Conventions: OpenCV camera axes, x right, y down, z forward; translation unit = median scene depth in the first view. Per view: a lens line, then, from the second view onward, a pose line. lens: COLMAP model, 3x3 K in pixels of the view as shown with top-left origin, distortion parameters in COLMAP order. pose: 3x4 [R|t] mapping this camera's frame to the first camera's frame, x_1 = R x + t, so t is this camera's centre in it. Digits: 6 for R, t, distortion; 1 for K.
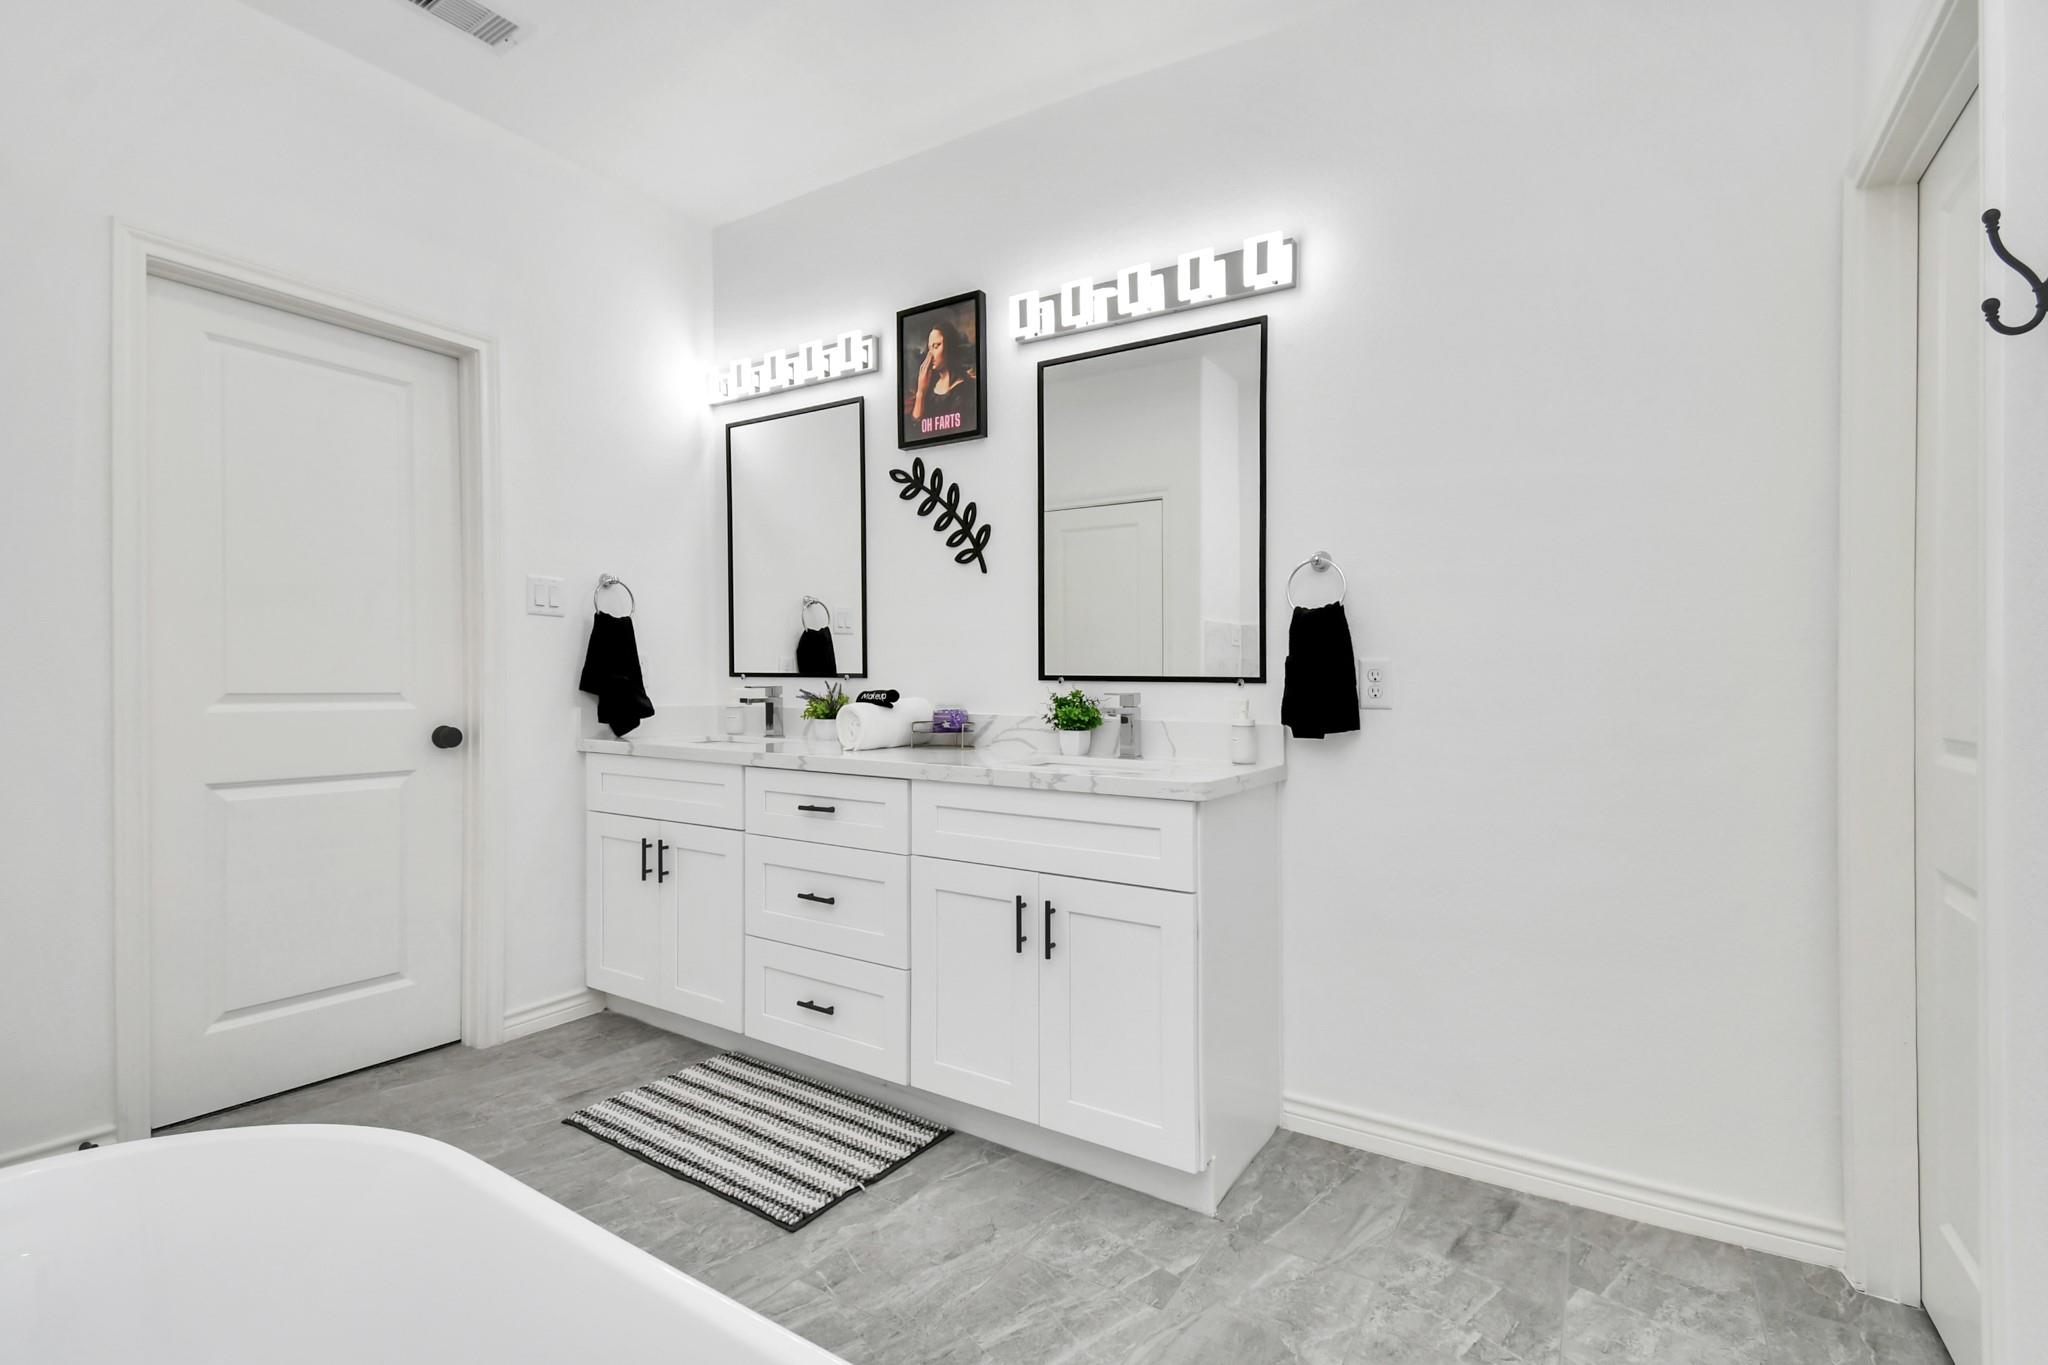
lens RADIAL K [[929.0, 0, 1032.8], [0, 929.0, 691.0], [0, 0, 1]] dist [-0.003834, -0.005210]
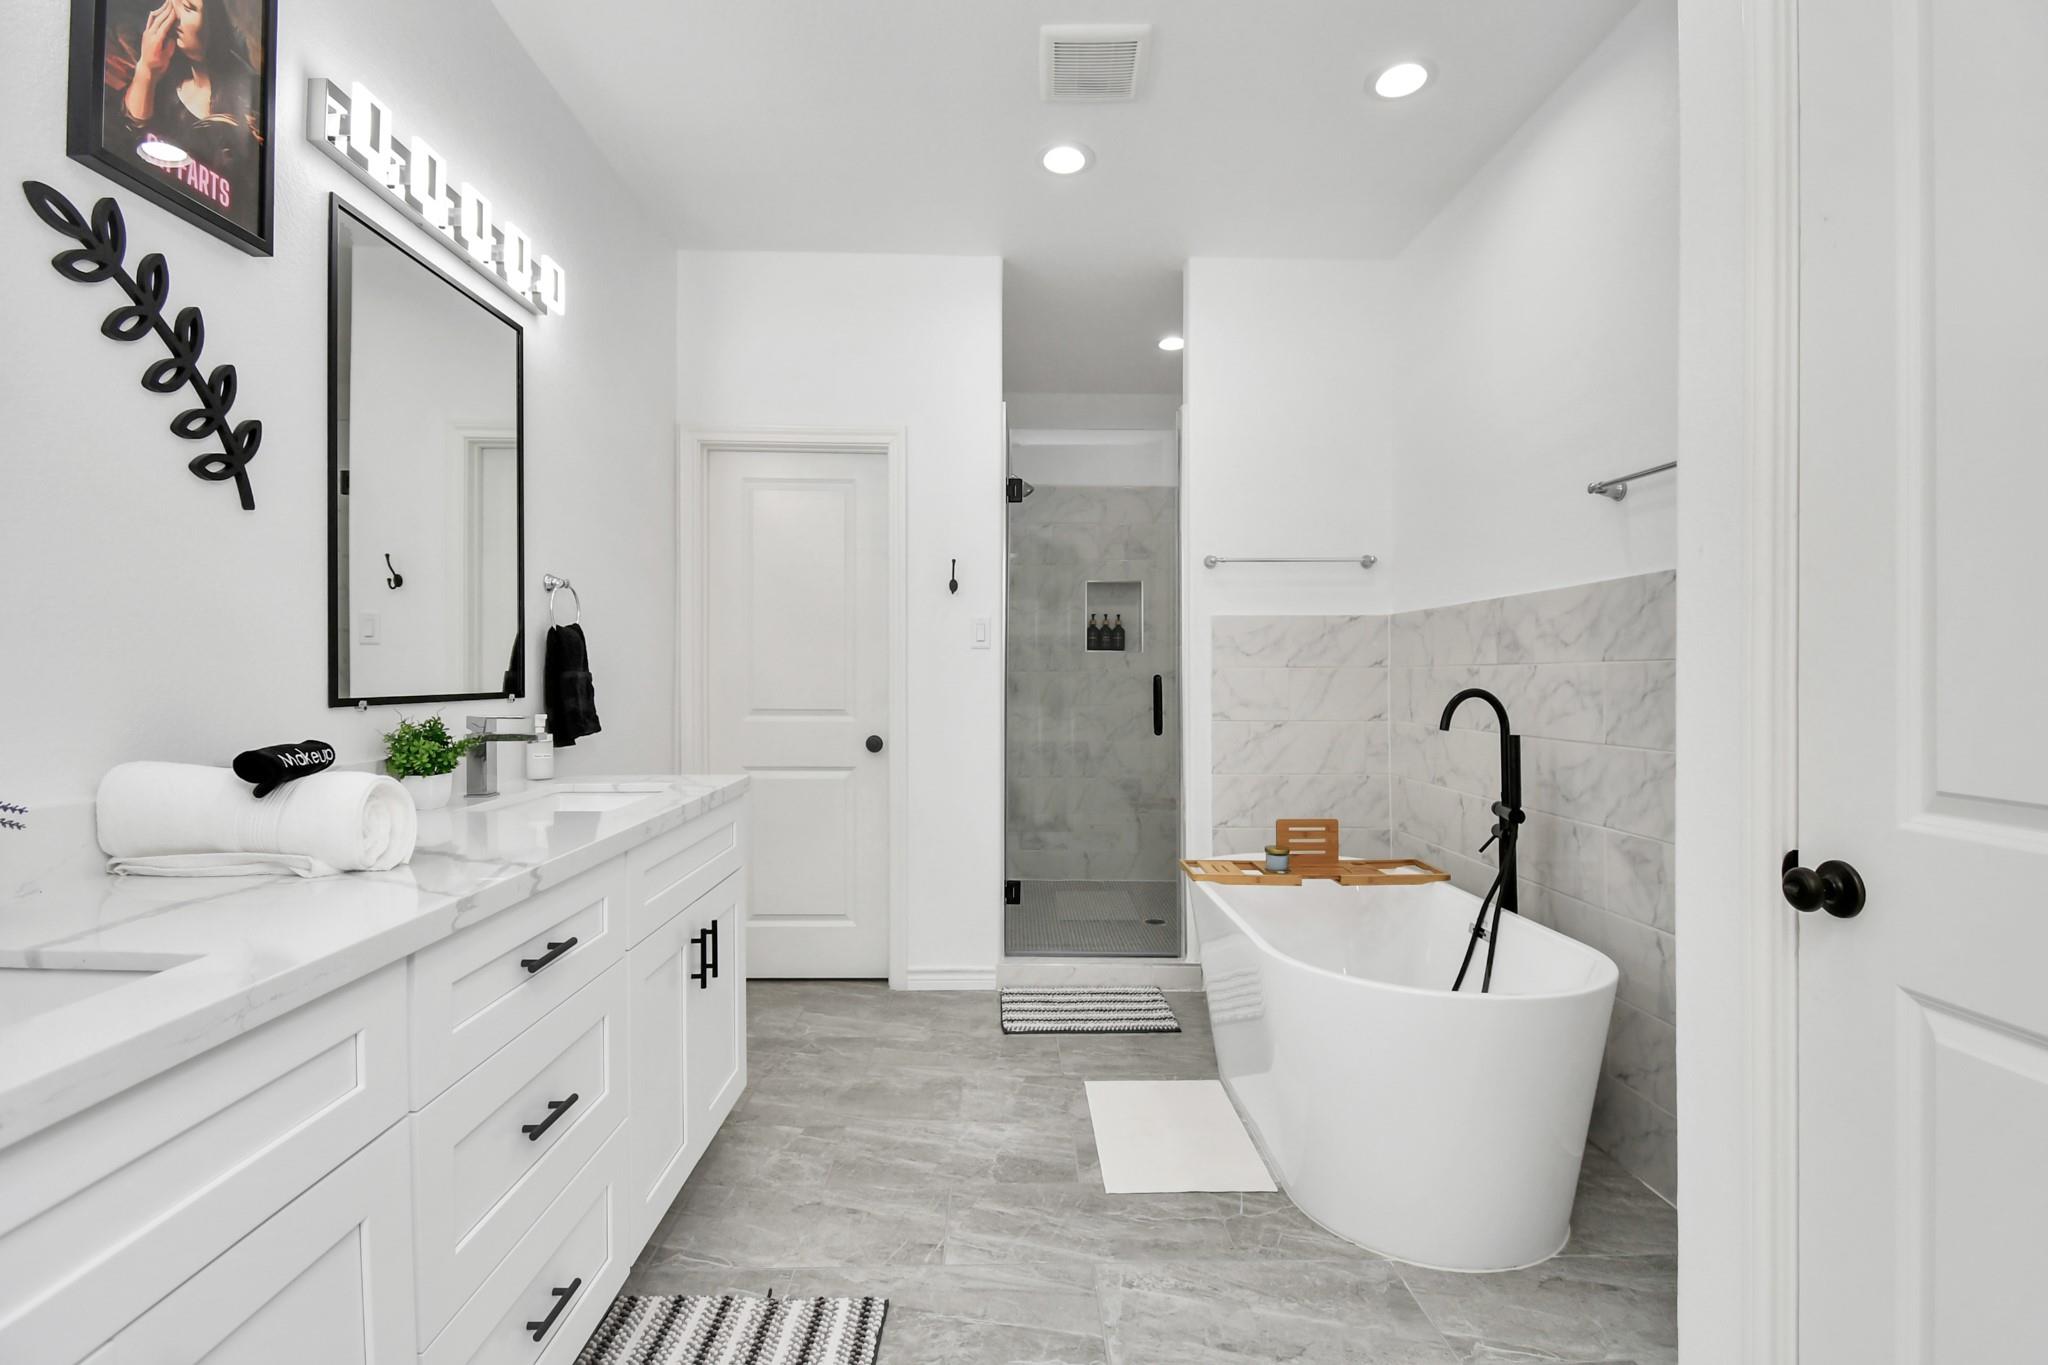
lens RADIAL K [[929.0, 0, 1006.8], [0, 929.0, 666.1], [0, 0, 1]] dist [-0.003834, -0.005210]
pose [[-0.529428, -0.003920, 0.848346, -0.802854], [-0.002129, 0.999992, 0.003292, -0.045281], [-0.848352, -0.000064, -0.529432, 1.004551]]
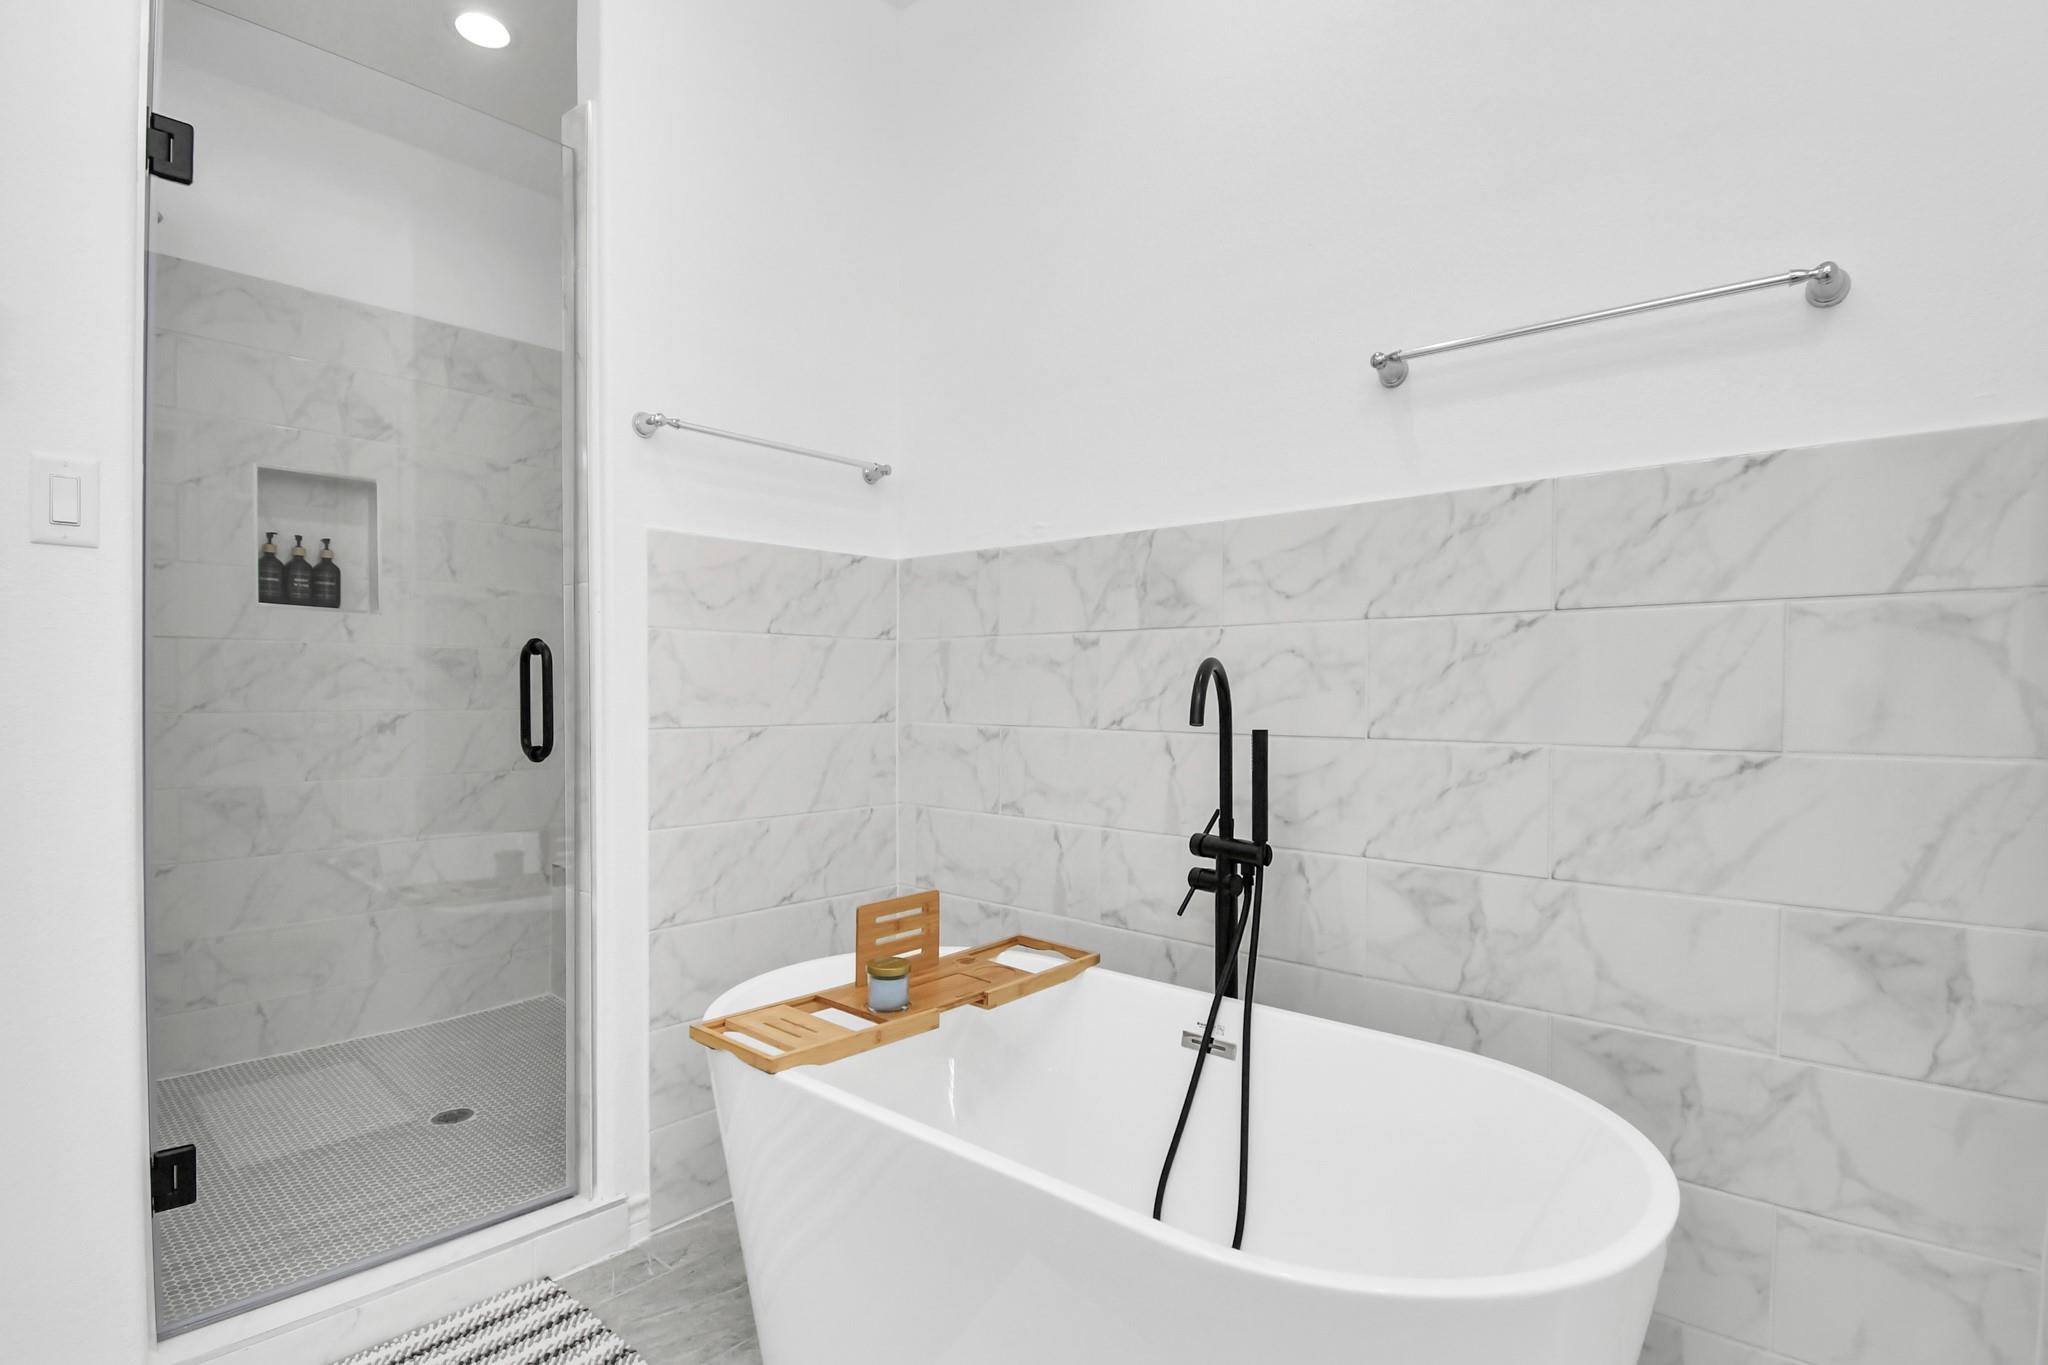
lens RADIAL K [[1086.7, 0, 1044.9], [0, 1086.7, 694.8], [0, 0, 1]] dist [0.012777, -0.004478]
pose [[-0.980078, -0.017130, 0.197873, -0.282679], [-0.014158, 0.999765, 0.016426, -0.006420], [-0.198108, 0.013297, -0.980090, 0.794784]]
